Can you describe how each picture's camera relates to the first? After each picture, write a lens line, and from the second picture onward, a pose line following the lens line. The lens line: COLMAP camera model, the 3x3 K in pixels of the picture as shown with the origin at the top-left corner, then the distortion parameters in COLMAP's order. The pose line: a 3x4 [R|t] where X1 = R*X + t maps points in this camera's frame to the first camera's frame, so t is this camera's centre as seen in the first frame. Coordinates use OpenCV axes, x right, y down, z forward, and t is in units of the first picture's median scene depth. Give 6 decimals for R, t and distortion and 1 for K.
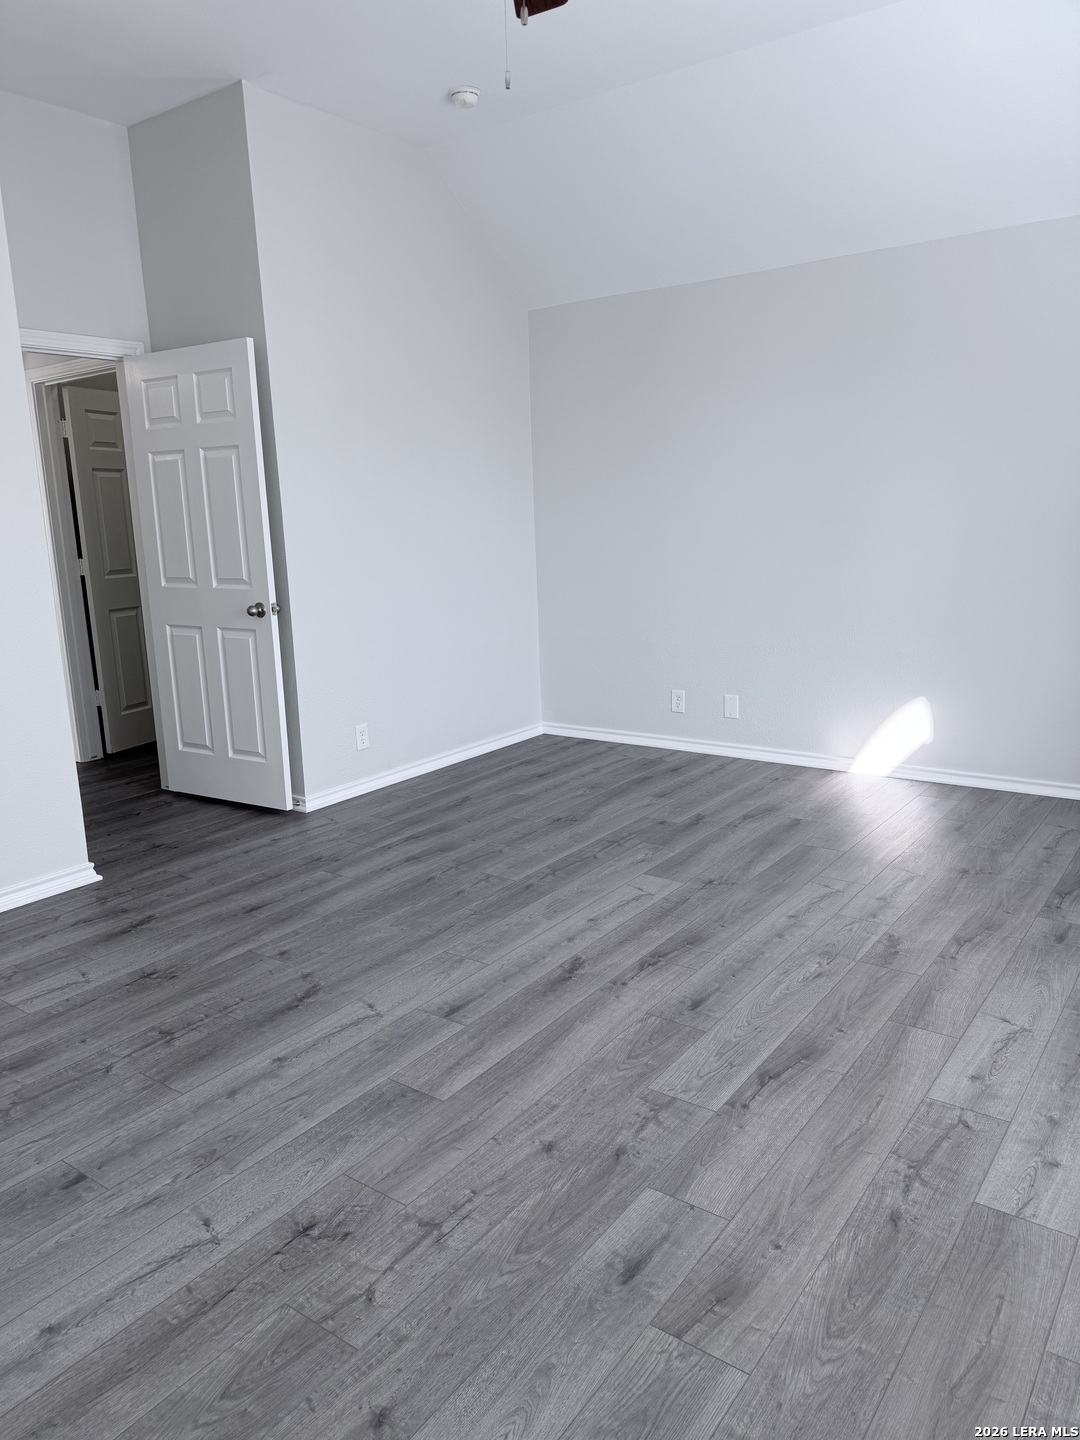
lens RADIAL K [[1014.5, 0, 534.4], [0, 1014.5, 708.7], [0, 0, 1]] dist [0.058543, -0.064586]
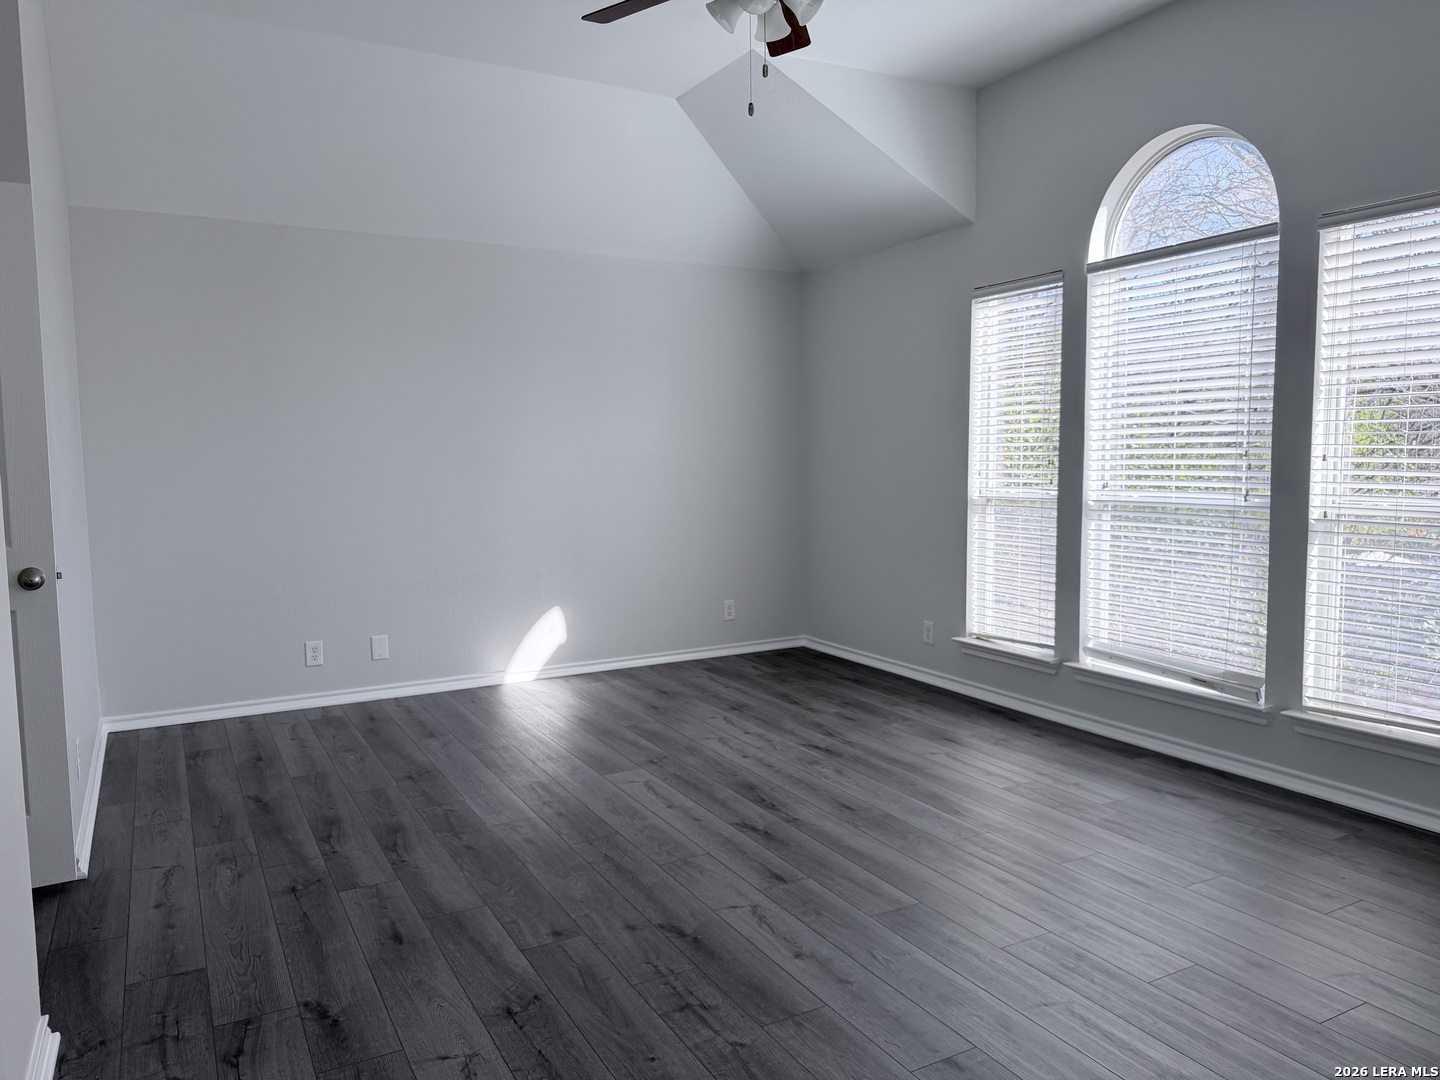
lens RADIAL K [[1014.5, 0, 717.1], [0, 1014.5, 519.3], [0, 0, 1]] dist [0.058543, -0.064586]
pose [[0.425944, -0.032834, 0.904154, -0.957664], [0.170273, 0.984393, -0.044467, -0.043269], [-0.888583, 0.172893, 0.424887, 0.451558]]
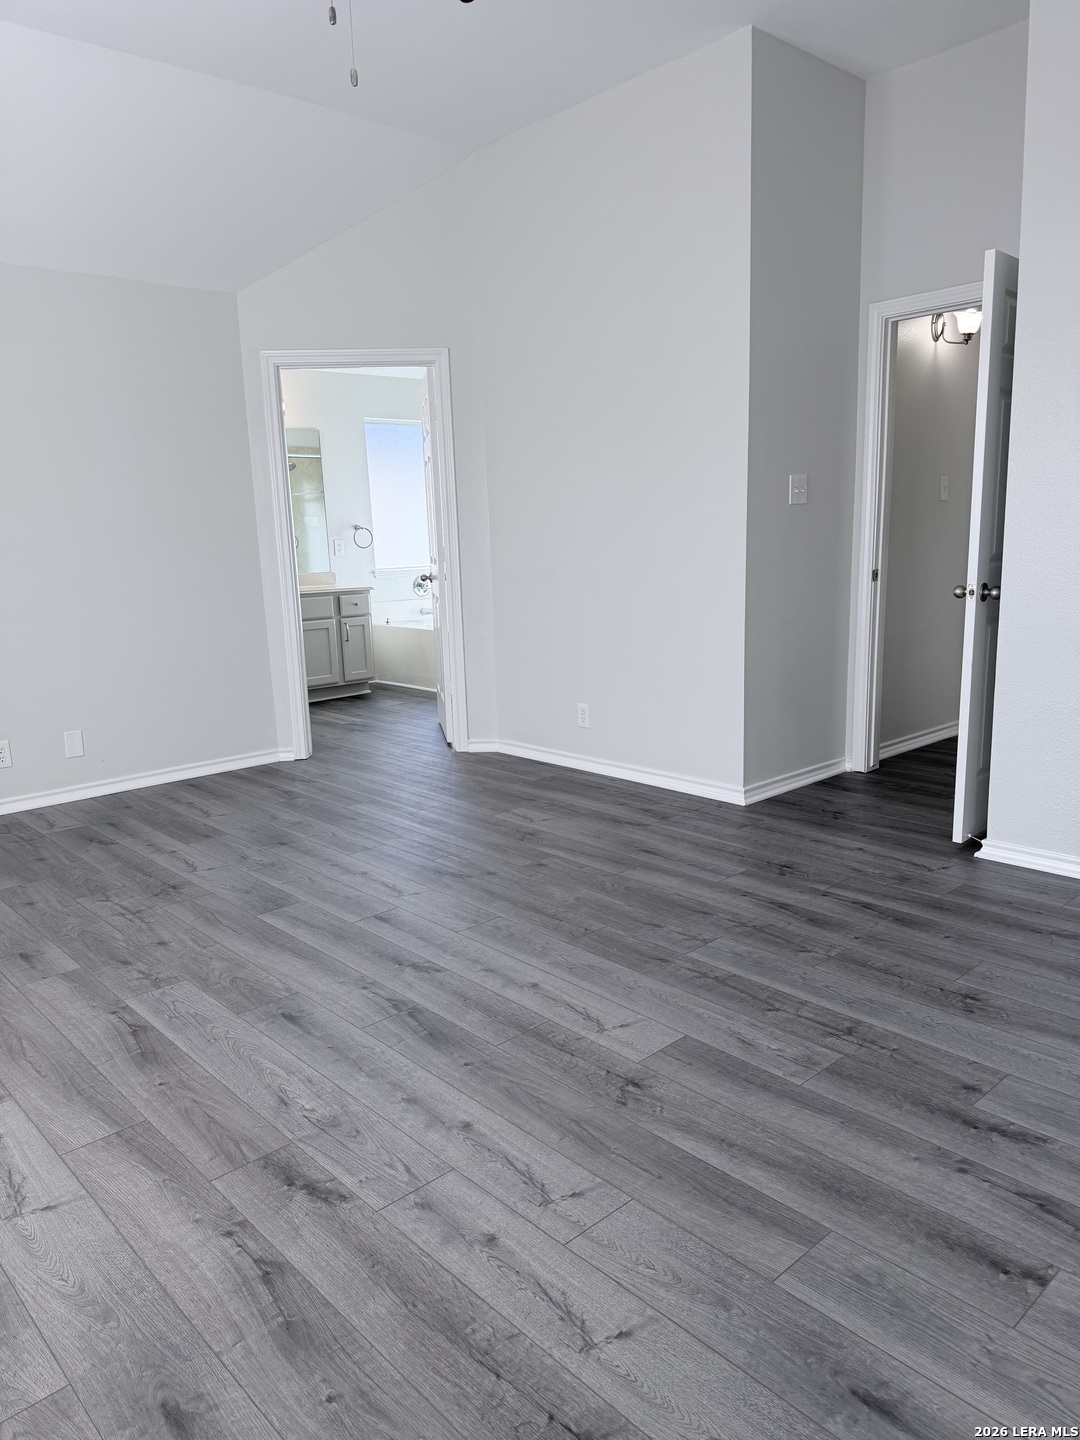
lens RADIAL K [[1014.5, 0, 550.5], [0, 1014.5, 713.5], [0, 0, 1]] dist [0.058543, -0.064586]
pose [[-0.183742, 0.219420, -0.958172, 0.839852], [-0.149146, 0.957259, 0.247811, -0.222054], [0.971594, 0.188441, -0.143163, 1.144002]]
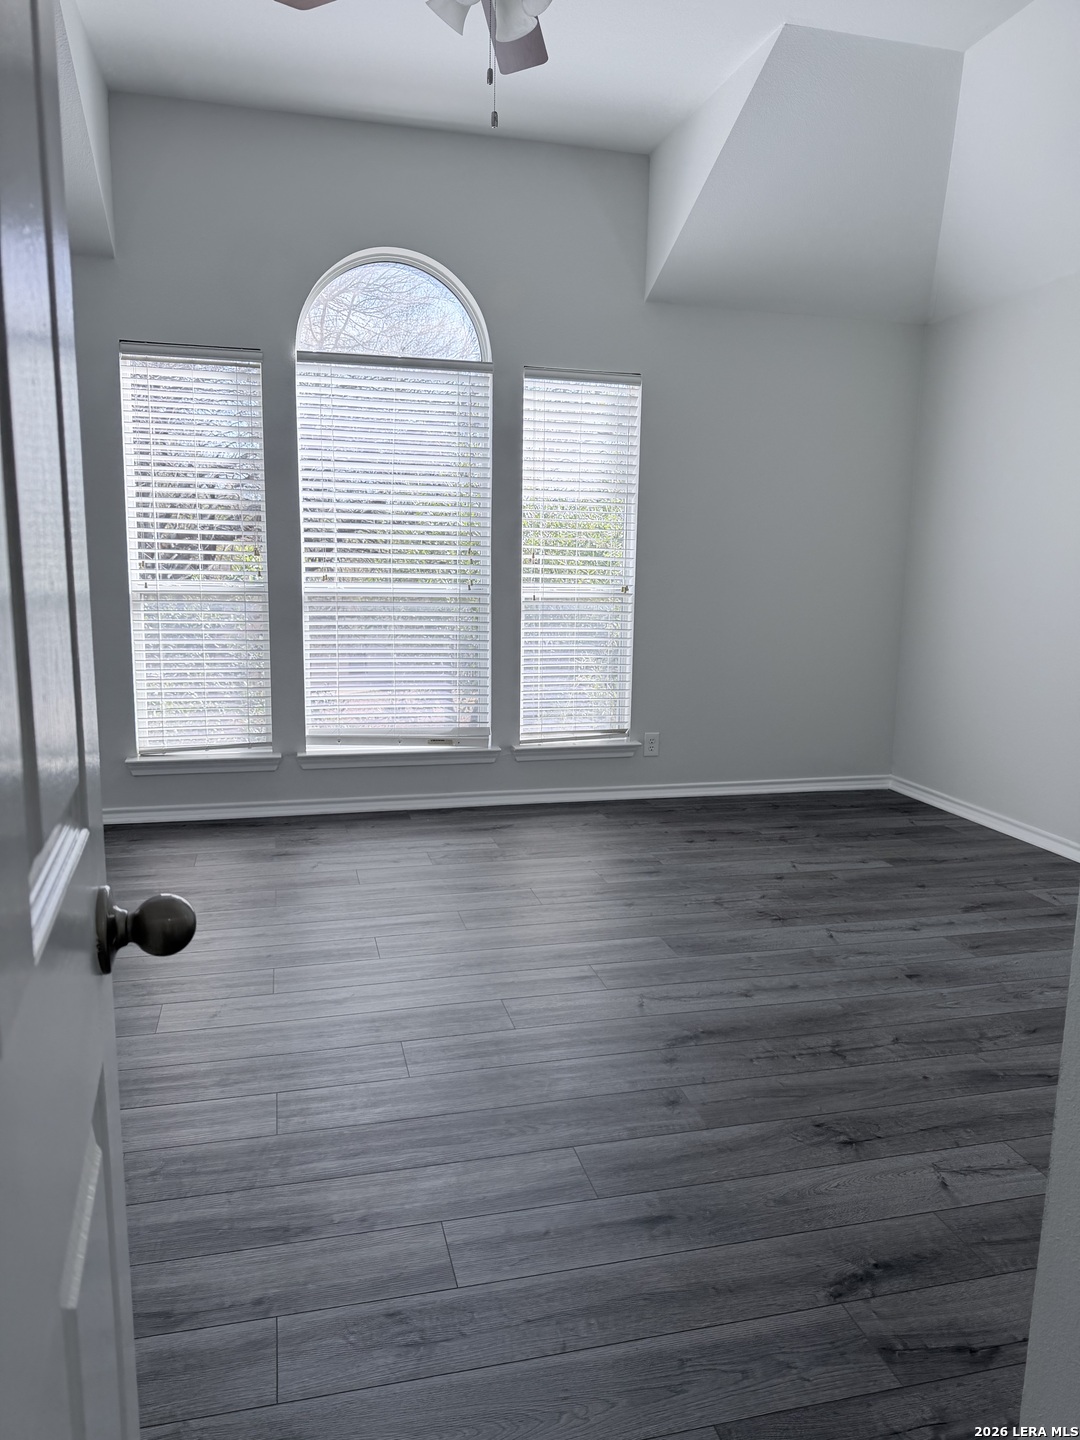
lens RADIAL K [[1014.5, 0, 524.8], [0, 1014.5, 713.6], [0, 0, 1]] dist [0.058543, -0.064586]
pose [[-0.765402, -0.080940, 0.638442, -0.611614], [0.130178, 0.952079, 0.276766, -0.244432], [-0.630249, 0.294949, -0.718187, 1.510685]]
